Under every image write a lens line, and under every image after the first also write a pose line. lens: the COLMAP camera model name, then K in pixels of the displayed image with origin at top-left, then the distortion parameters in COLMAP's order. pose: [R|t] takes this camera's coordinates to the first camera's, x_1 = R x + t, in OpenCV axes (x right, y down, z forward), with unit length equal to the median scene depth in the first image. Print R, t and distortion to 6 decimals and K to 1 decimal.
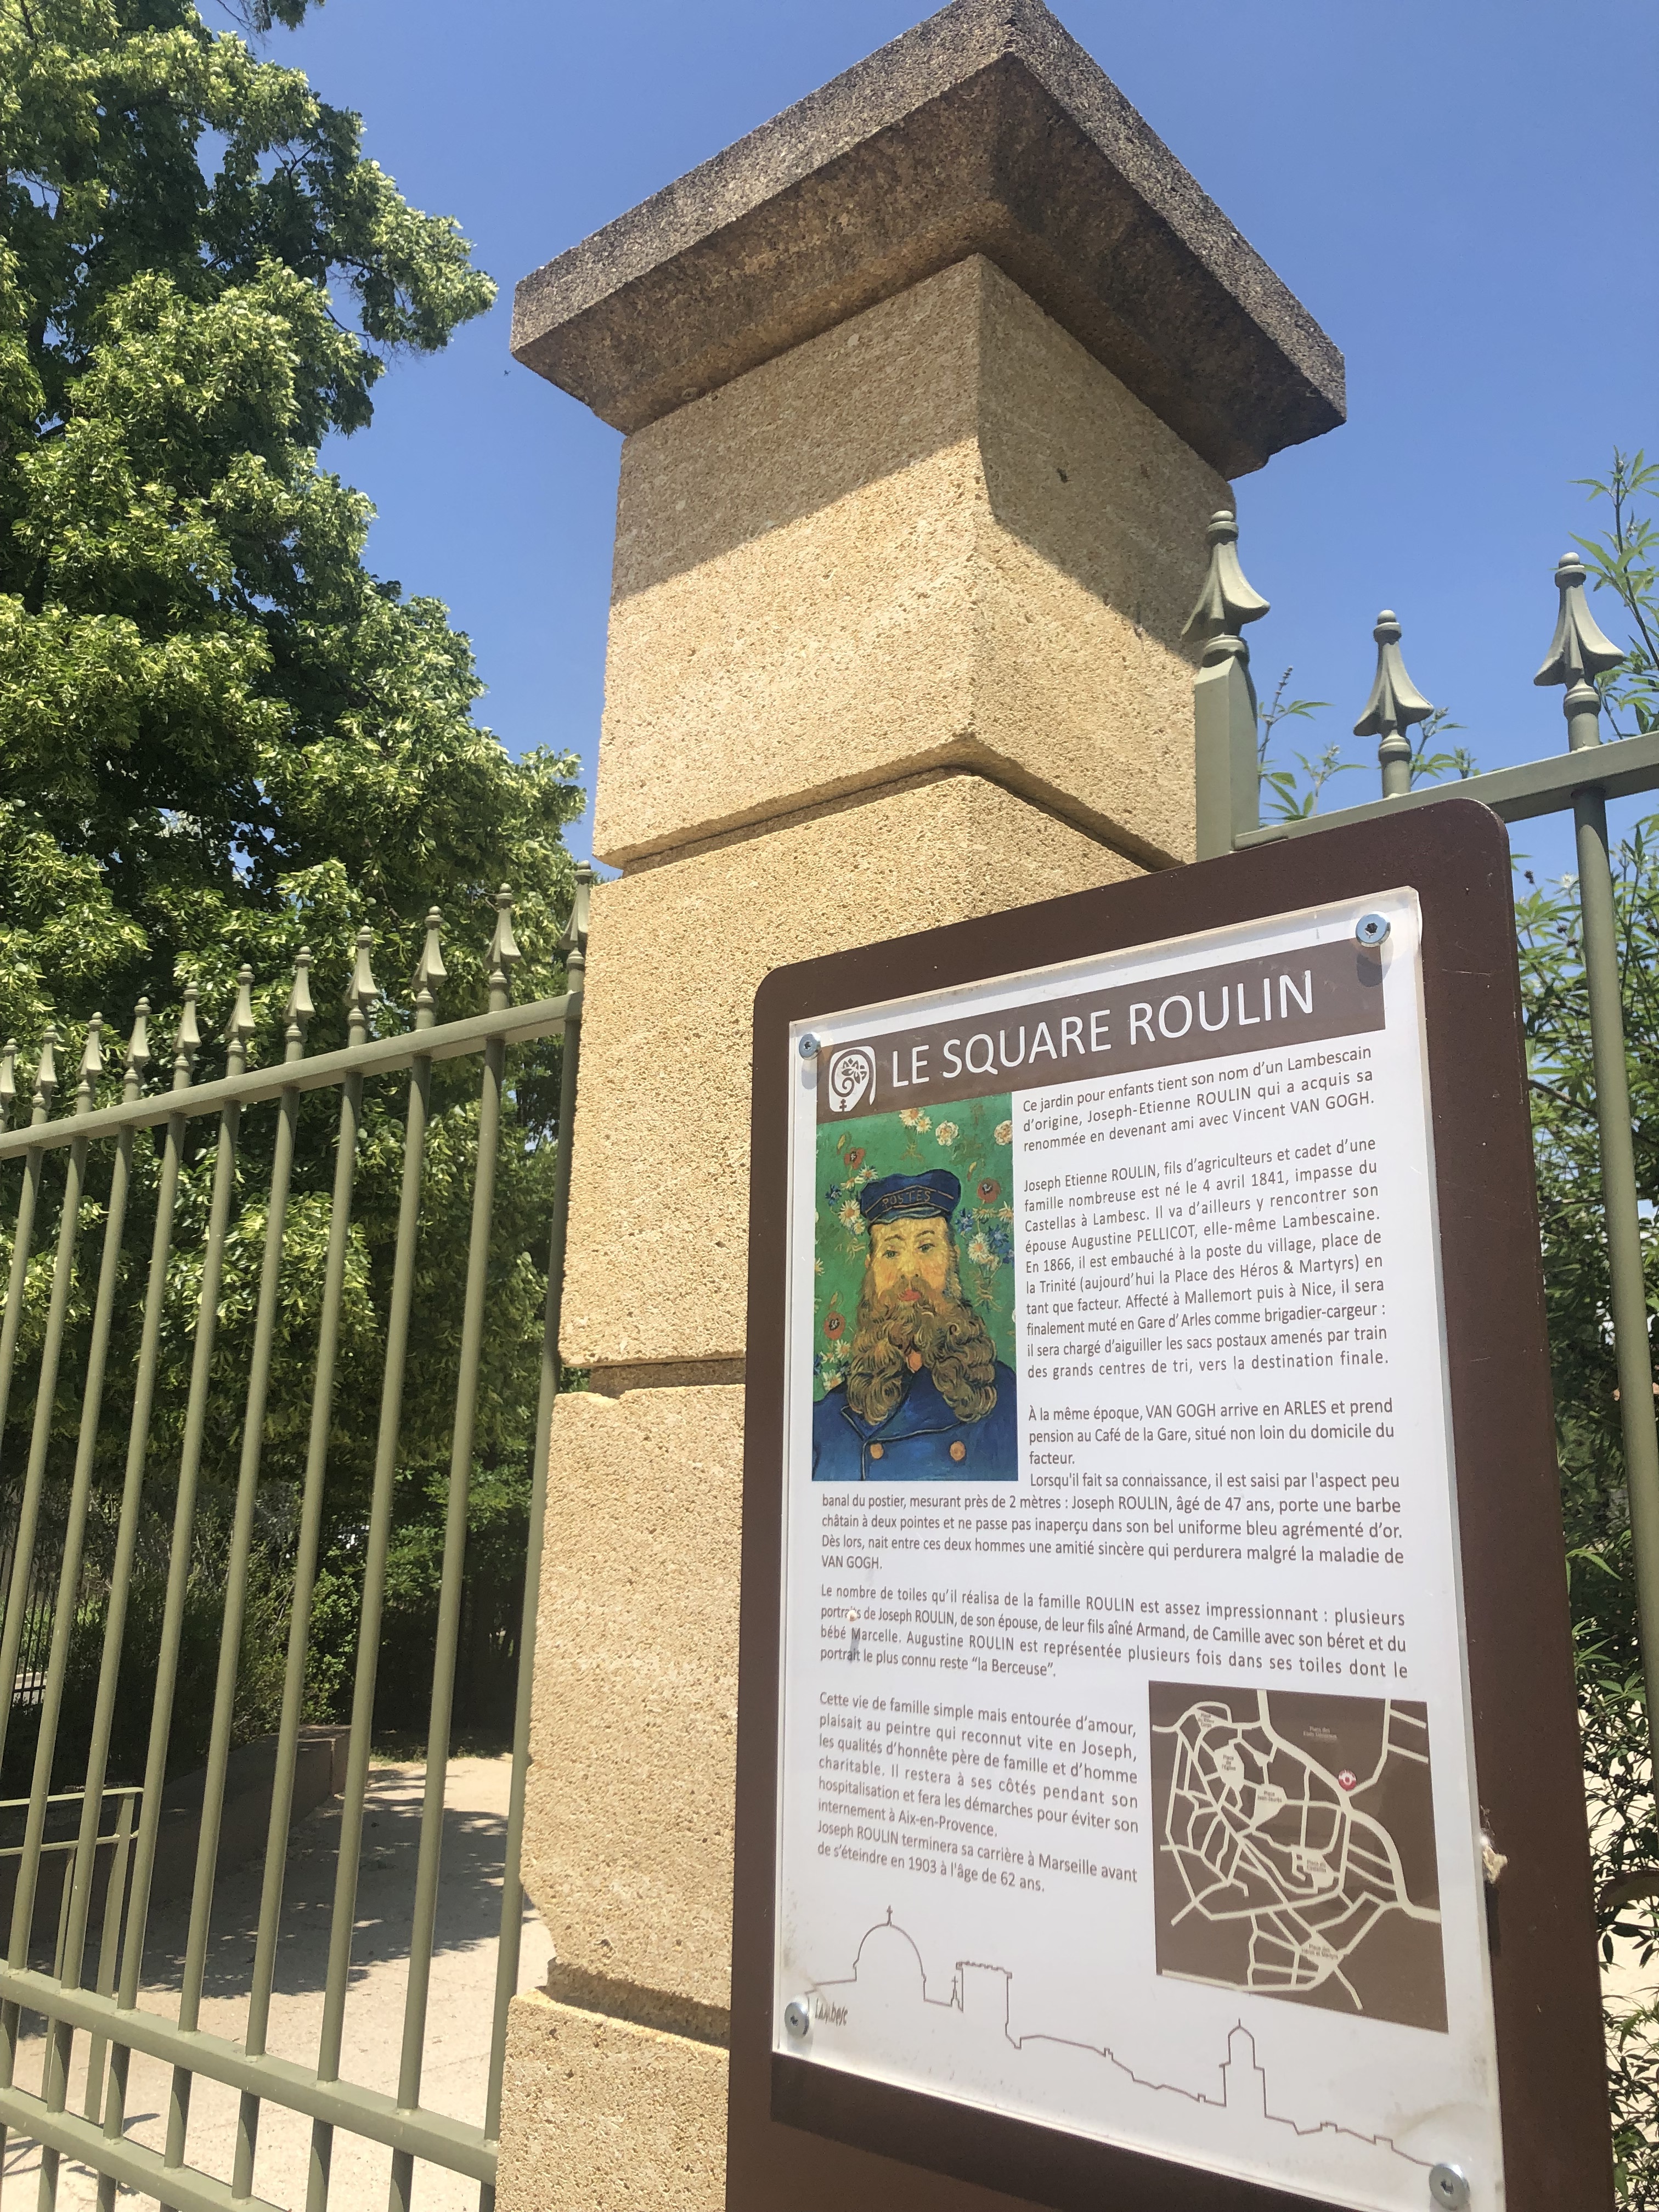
lens RADIAL K [[1799.6, 0, 832.9], [0, 1799.6, 1099.4], [0, 0, 1]] dist [0.021326, -0.010727]
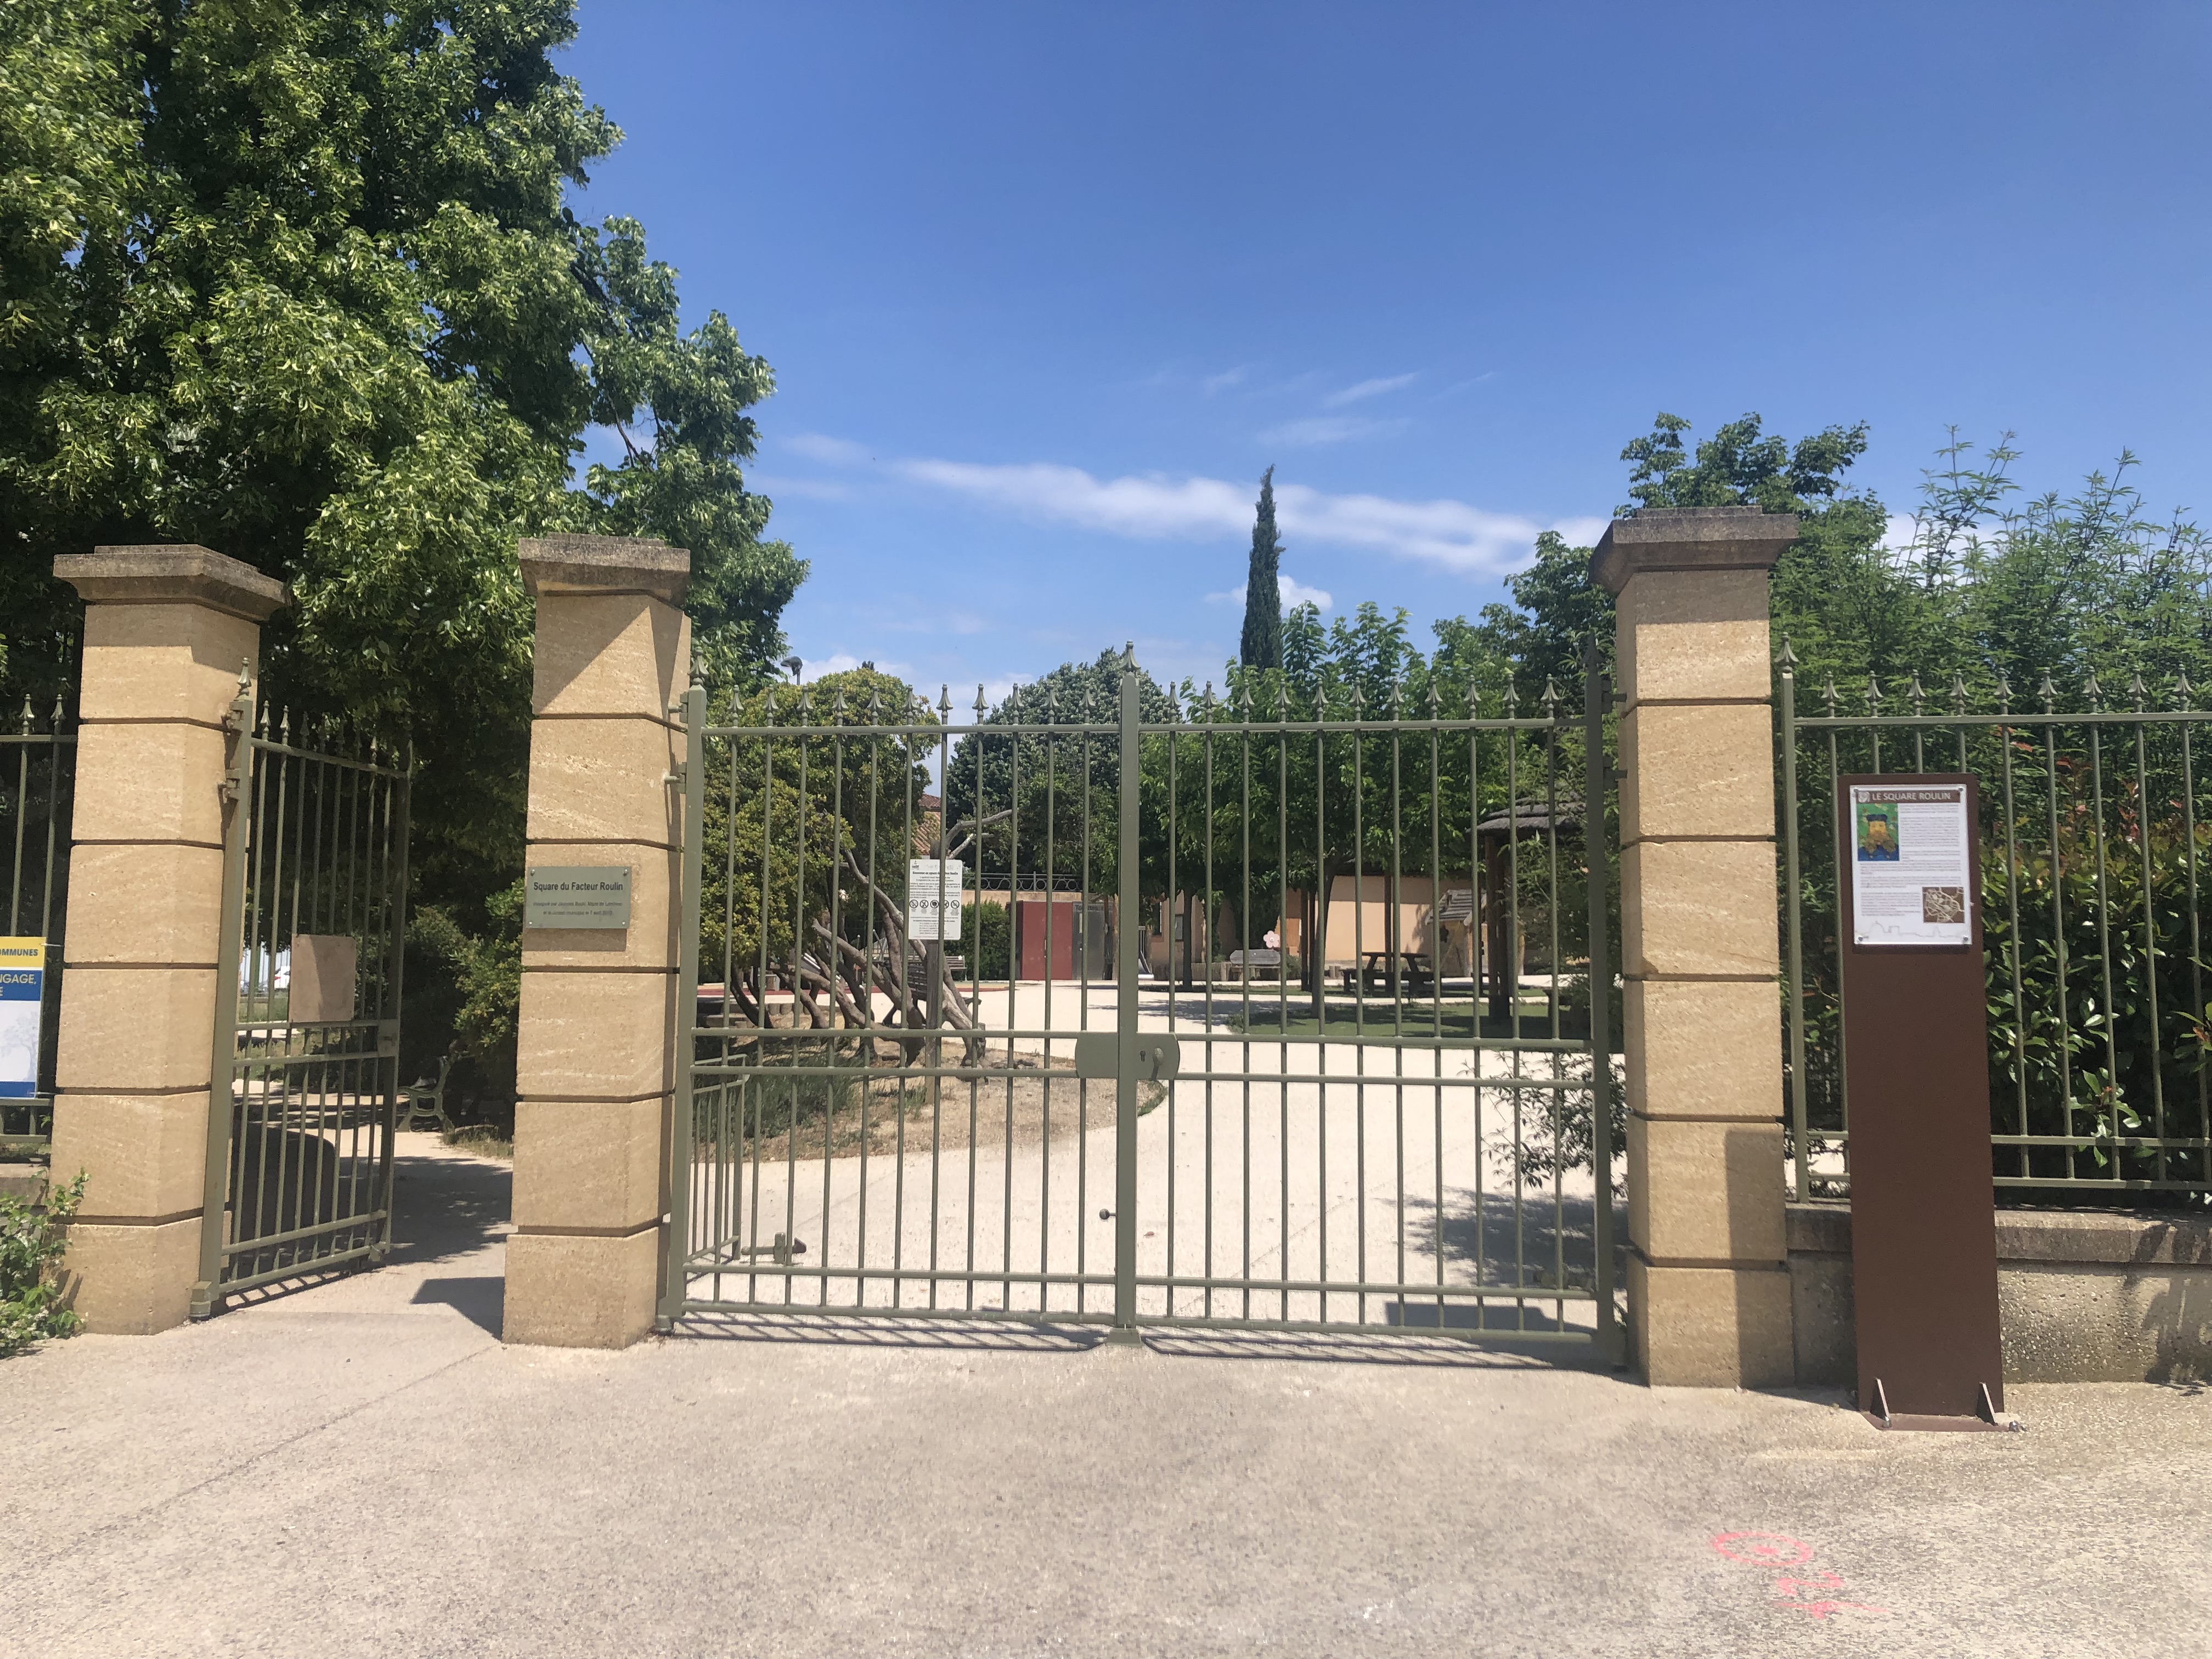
lens RADIAL K [[1799.6, 0, 1103.5], [0, 1799.6, 828.5], [0, 0, 1]] dist [0.021326, -0.010727]
pose [[0.847371, 0.029258, 0.530195, -5.877535], [-0.112317, 0.985765, 0.125110, -0.415649], [-0.518987, -0.165564, 0.838595, -3.057720]]
